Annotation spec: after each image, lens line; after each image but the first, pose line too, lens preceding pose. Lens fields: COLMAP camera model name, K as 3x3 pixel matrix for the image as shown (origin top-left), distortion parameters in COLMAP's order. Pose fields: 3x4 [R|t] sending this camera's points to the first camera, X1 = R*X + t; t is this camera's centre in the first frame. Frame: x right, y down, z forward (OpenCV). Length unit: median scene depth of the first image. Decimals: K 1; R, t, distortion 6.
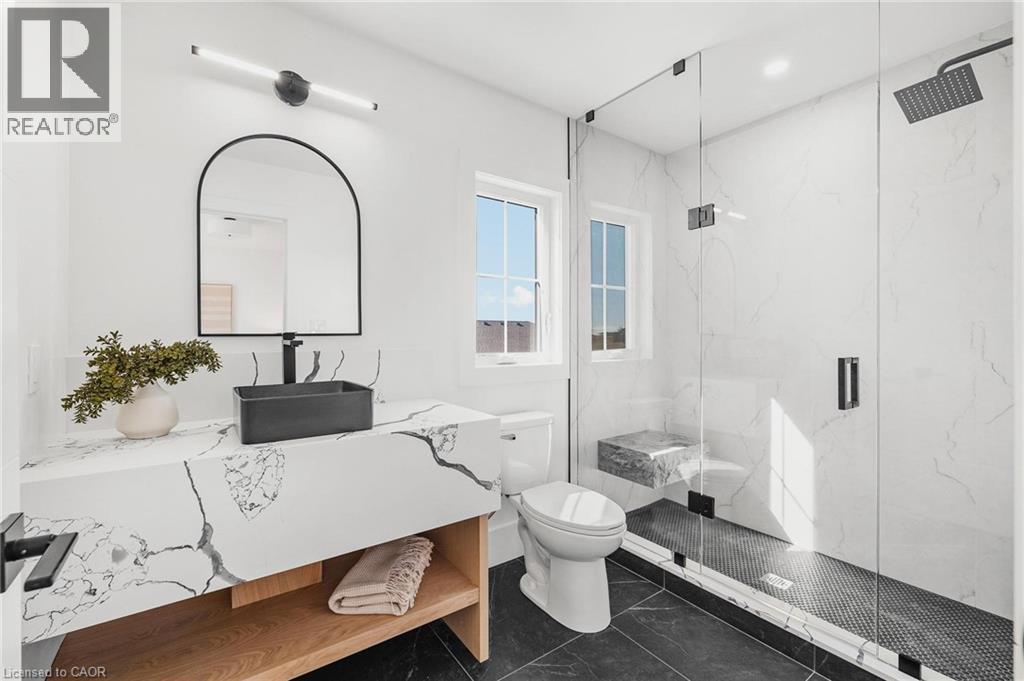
lens RADIAL K [[428.4, 0, 511.7], [0, 428.4, 339.6], [0, 0, 1]] dist [0.000536, 0.000025]
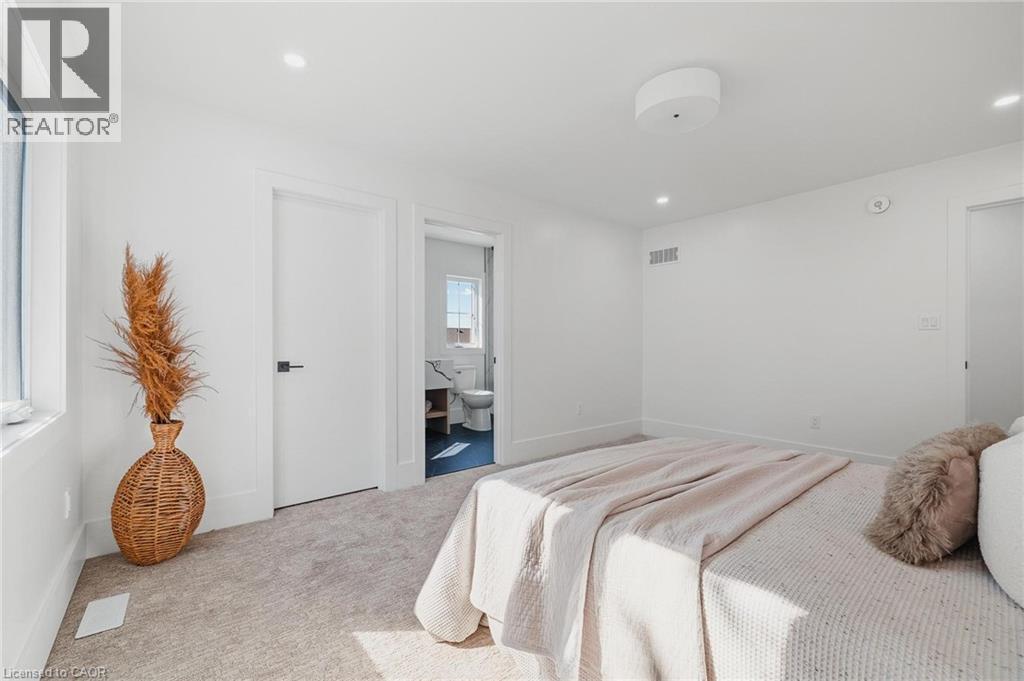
lens RADIAL K [[428.4, 0, 512.2], [0, 428.4, 344.0], [0, 0, 1]] dist [0.000536, 0.000025]
pose [[0.997929, 0.002649, 0.064275, 0.142062], [-0.002403, 0.999989, -0.003904, 0.048540], [-0.064284, 0.003742, 0.997925, -1.557900]]
